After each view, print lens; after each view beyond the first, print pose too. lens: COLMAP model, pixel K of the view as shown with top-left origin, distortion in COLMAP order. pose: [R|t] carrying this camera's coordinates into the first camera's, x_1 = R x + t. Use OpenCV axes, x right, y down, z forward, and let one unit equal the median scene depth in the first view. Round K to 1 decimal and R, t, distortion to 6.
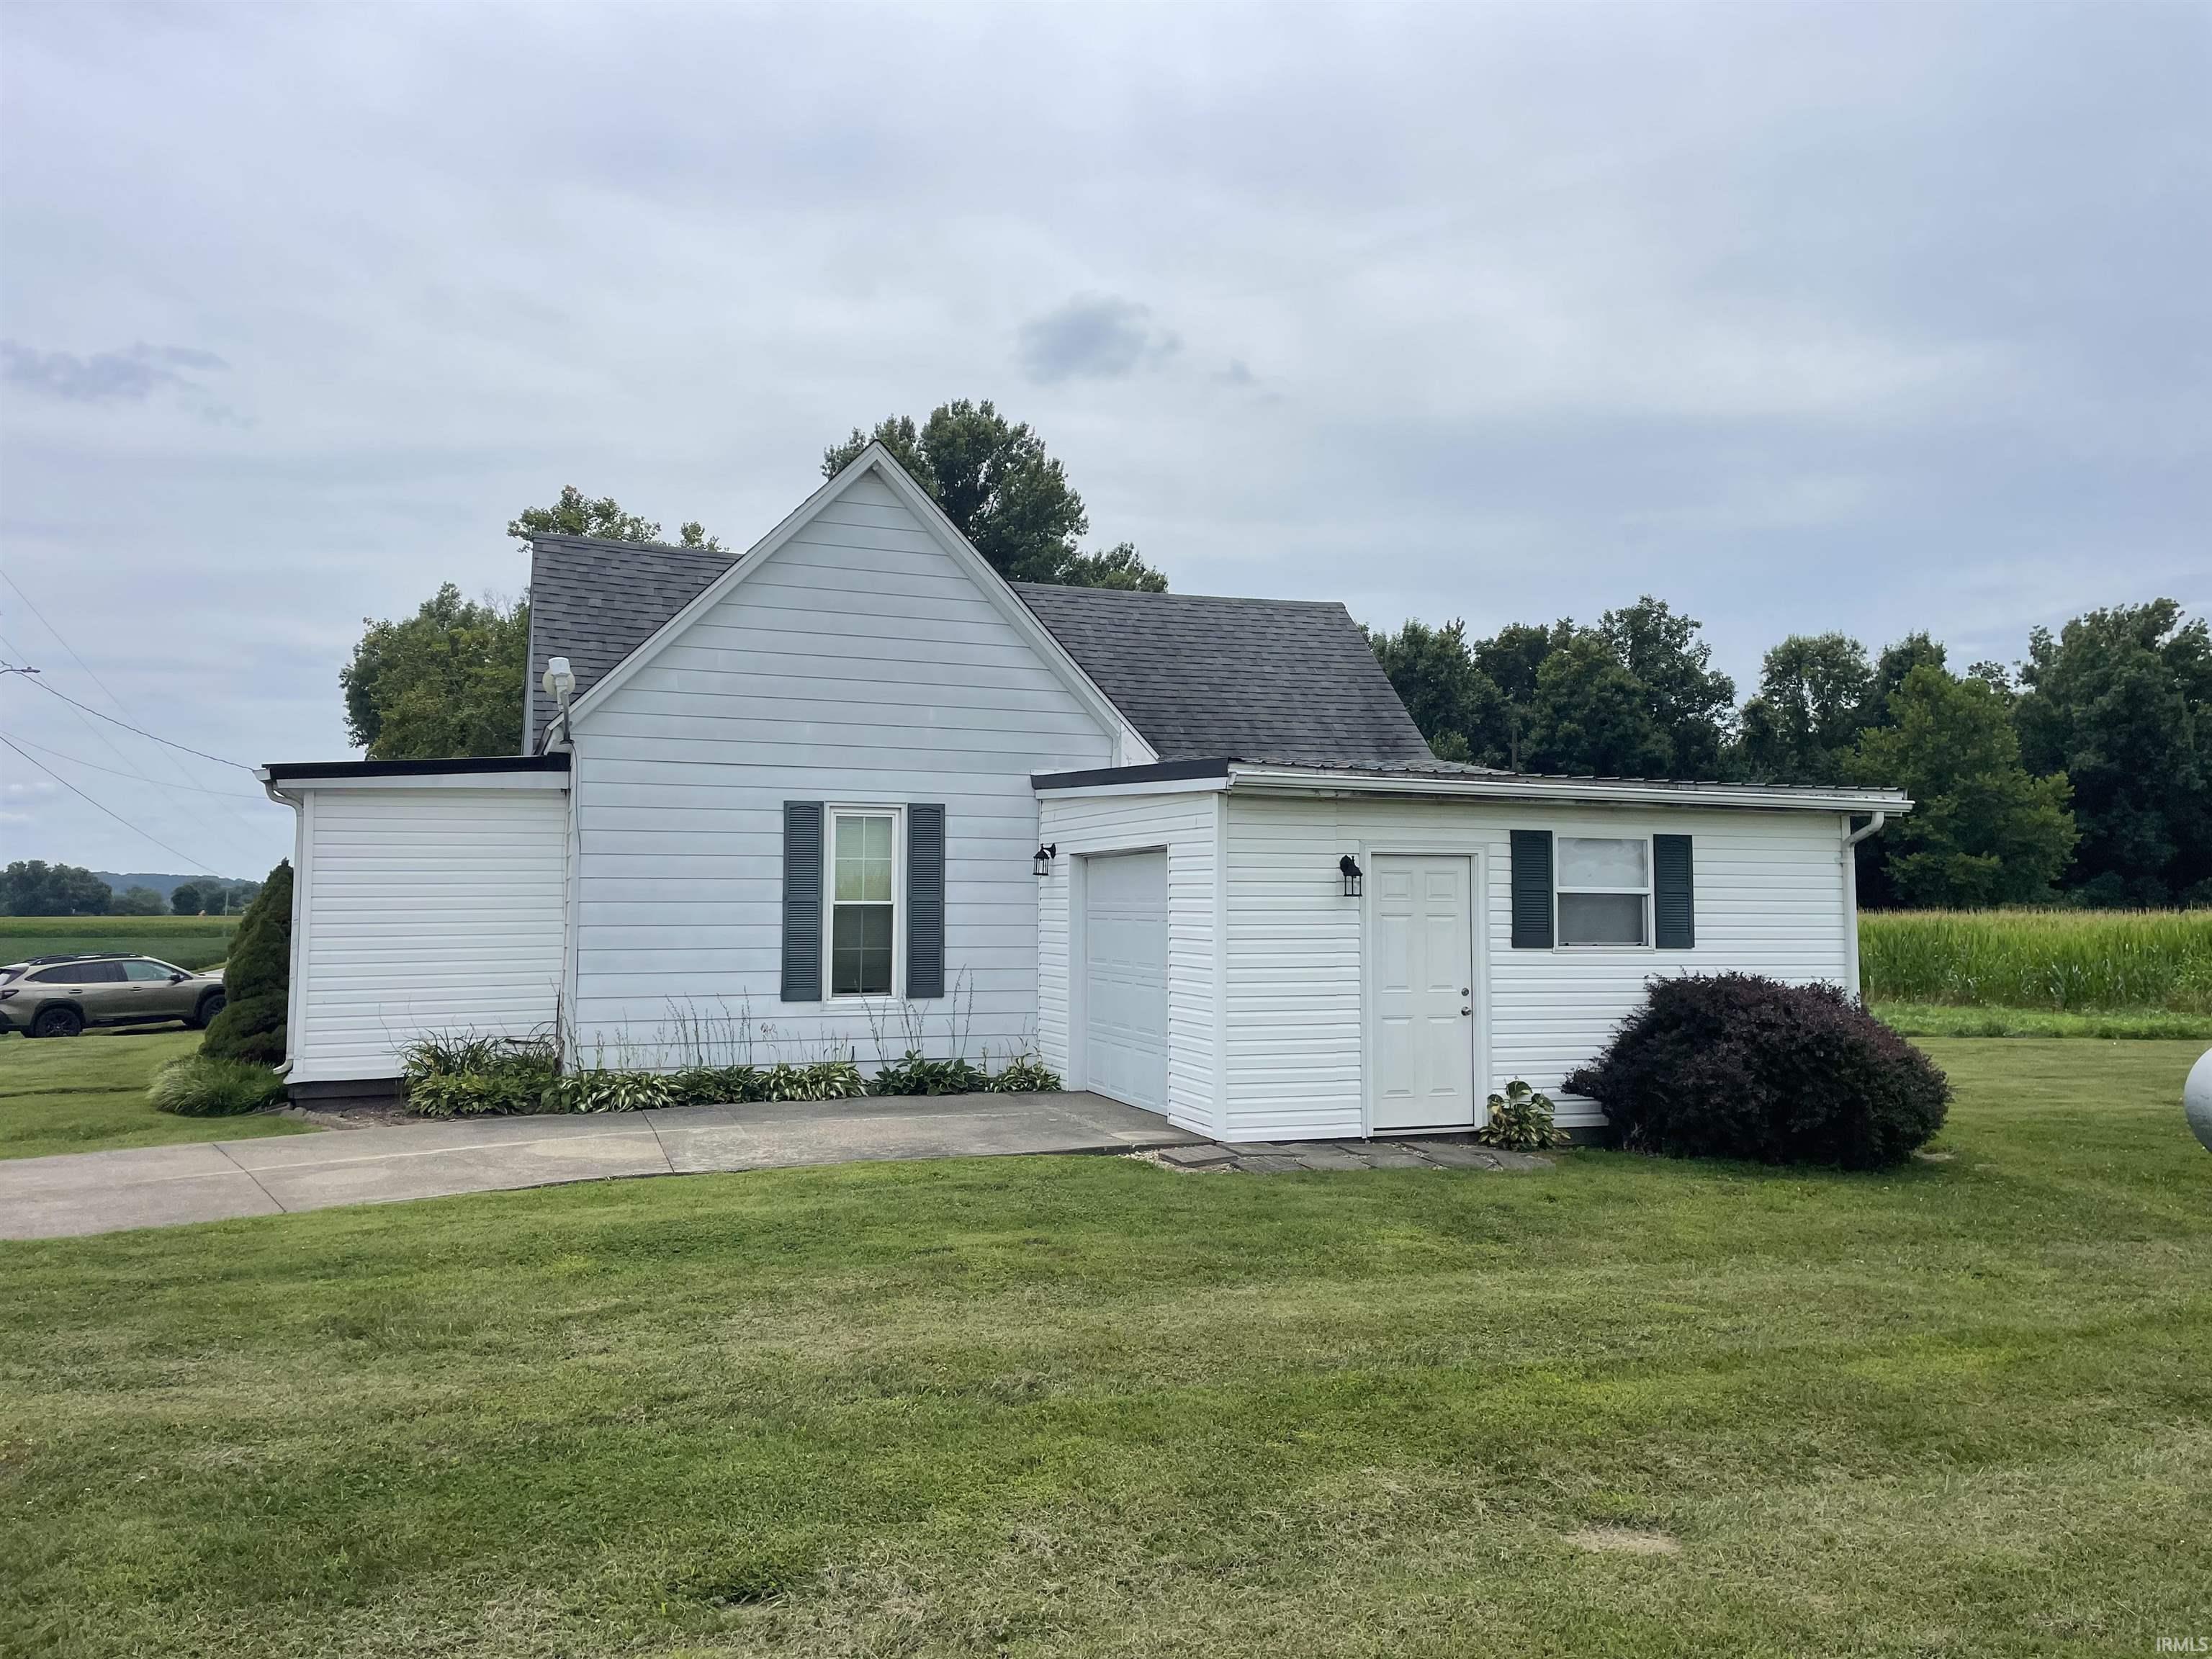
lens RADIAL K [[1690.6, 0, 1106.0], [0, 1690.6, 824.5], [0, 0, 1]] dist [0.029775, -0.013099]
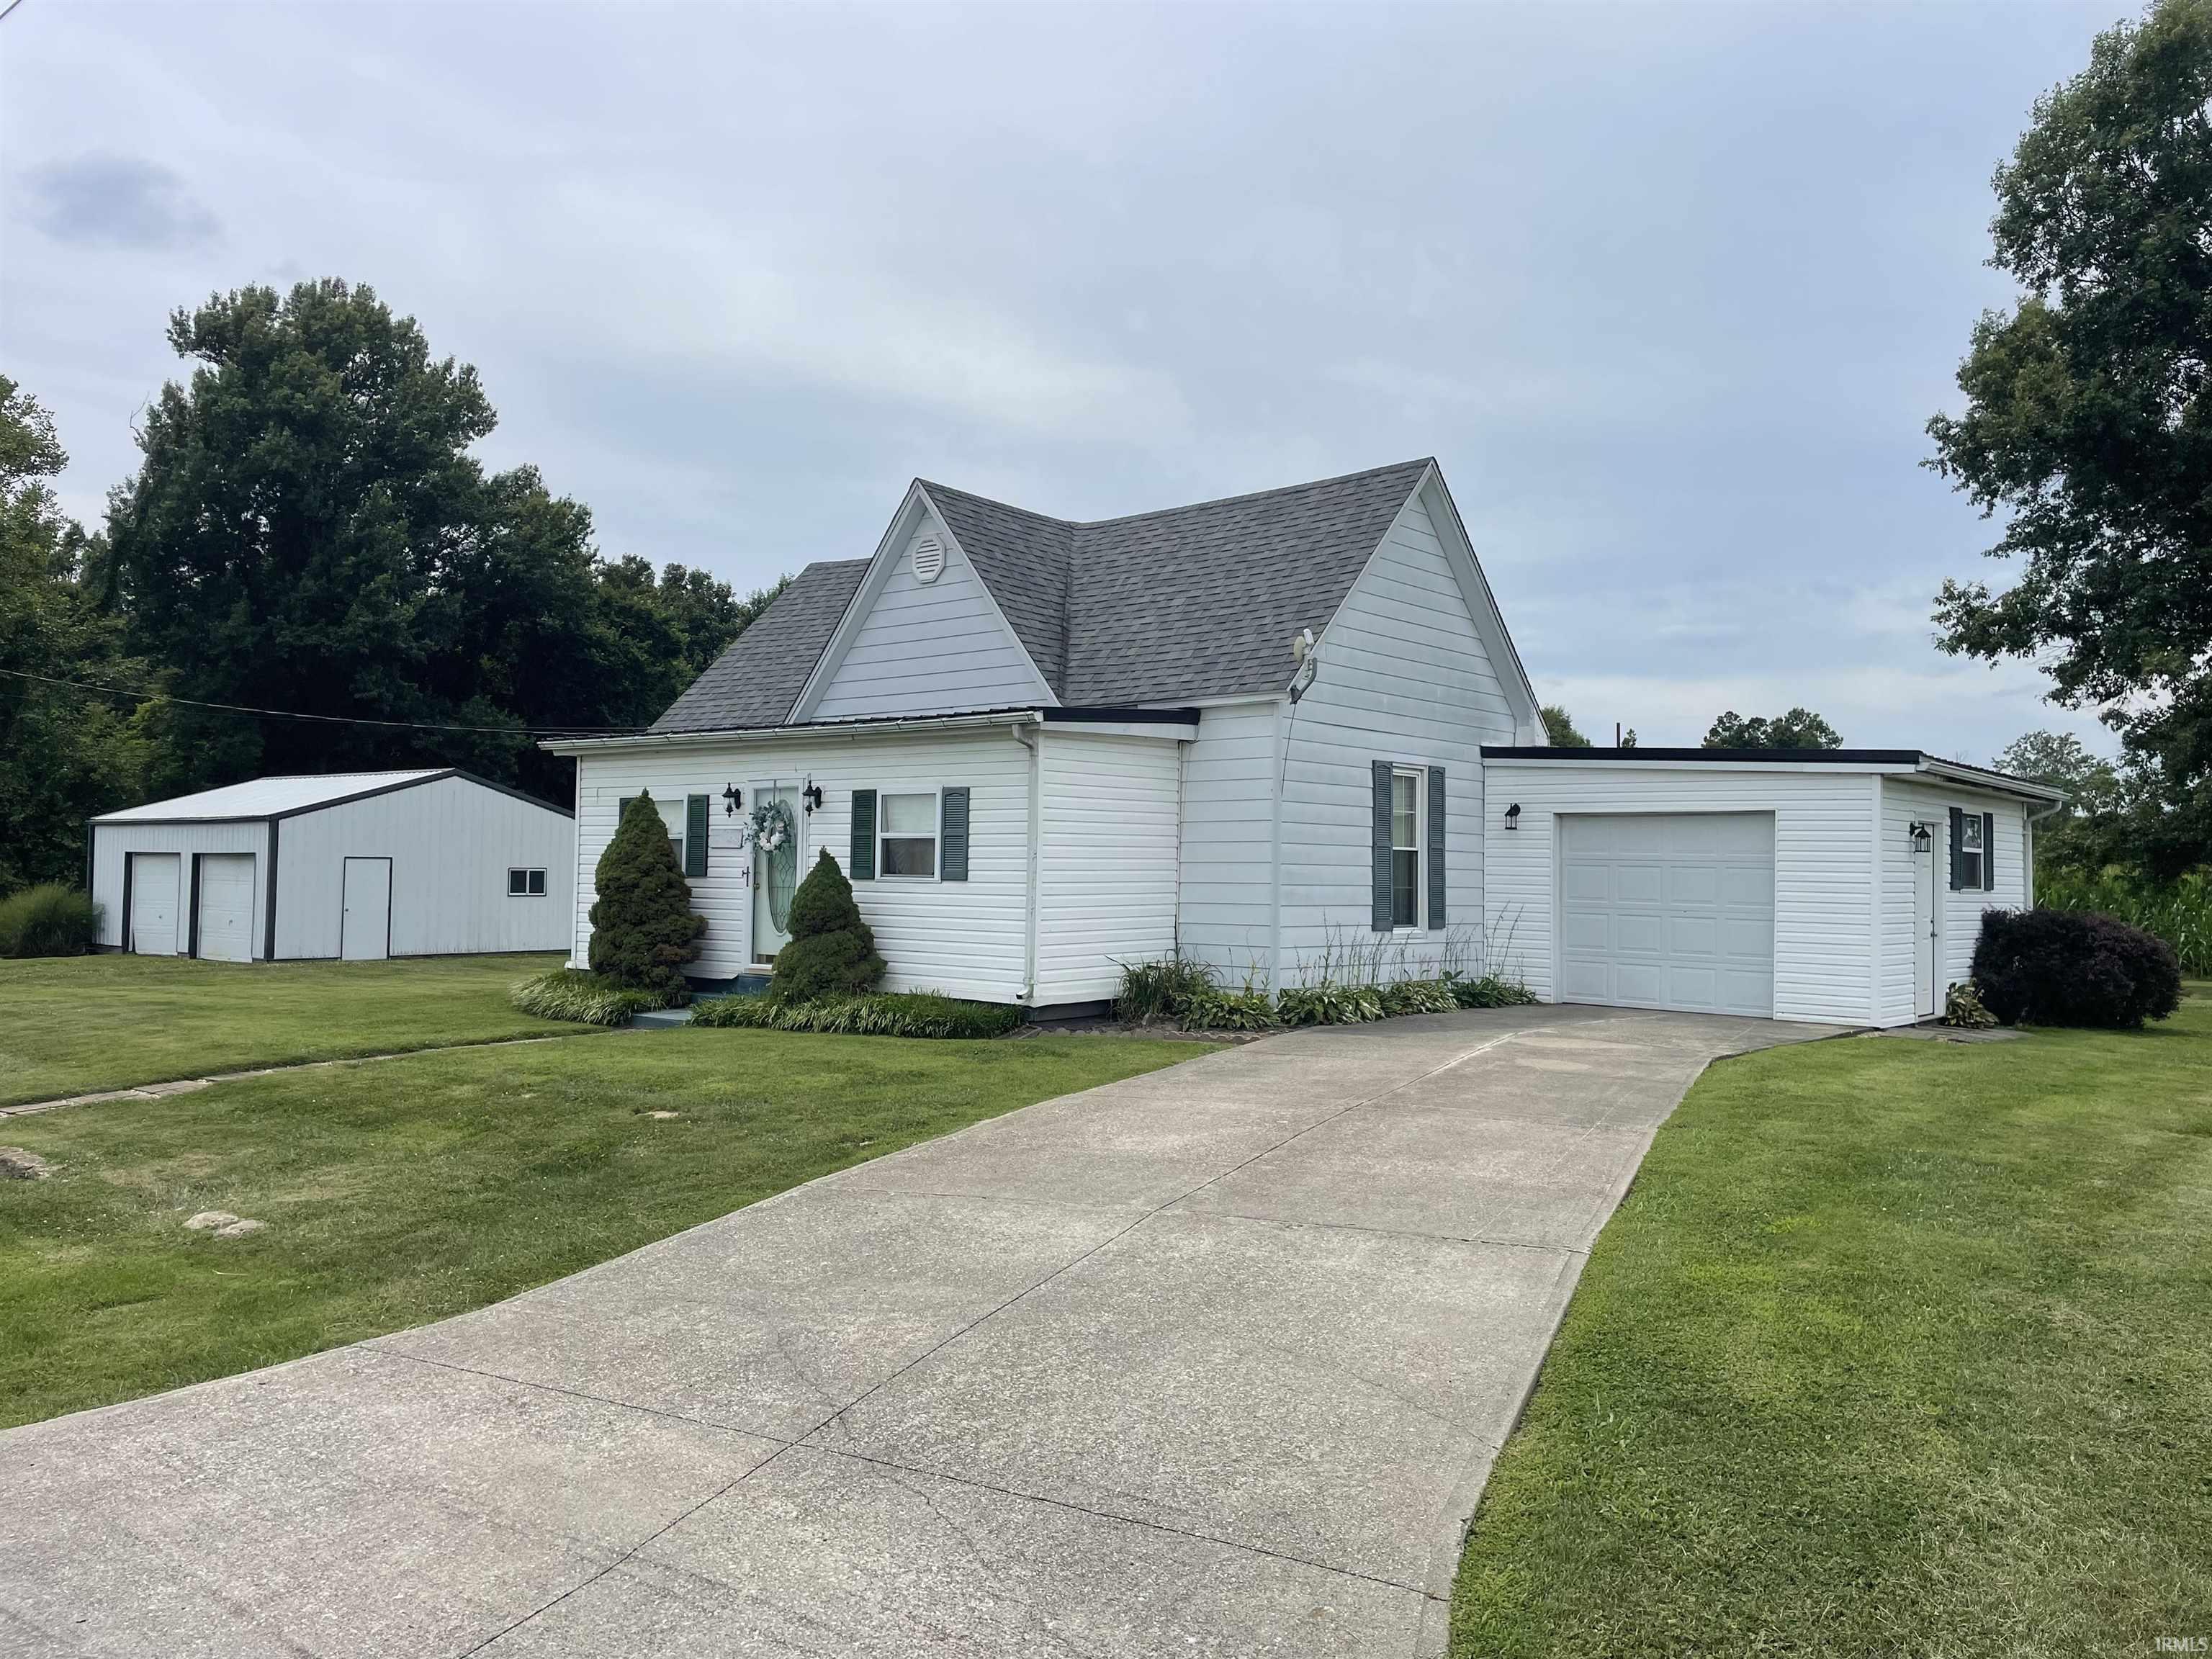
lens RADIAL K [[1690.6, 0, 1099.2], [0, 1690.6, 830.2], [0, 0, 1]] dist [0.029775, -0.013099]
pose [[0.886970, 0.023574, 0.461225, -0.893270], [-0.039183, 0.998937, 0.024295, 0.013209], [-0.460162, -0.039621, 0.886950, 0.048582]]
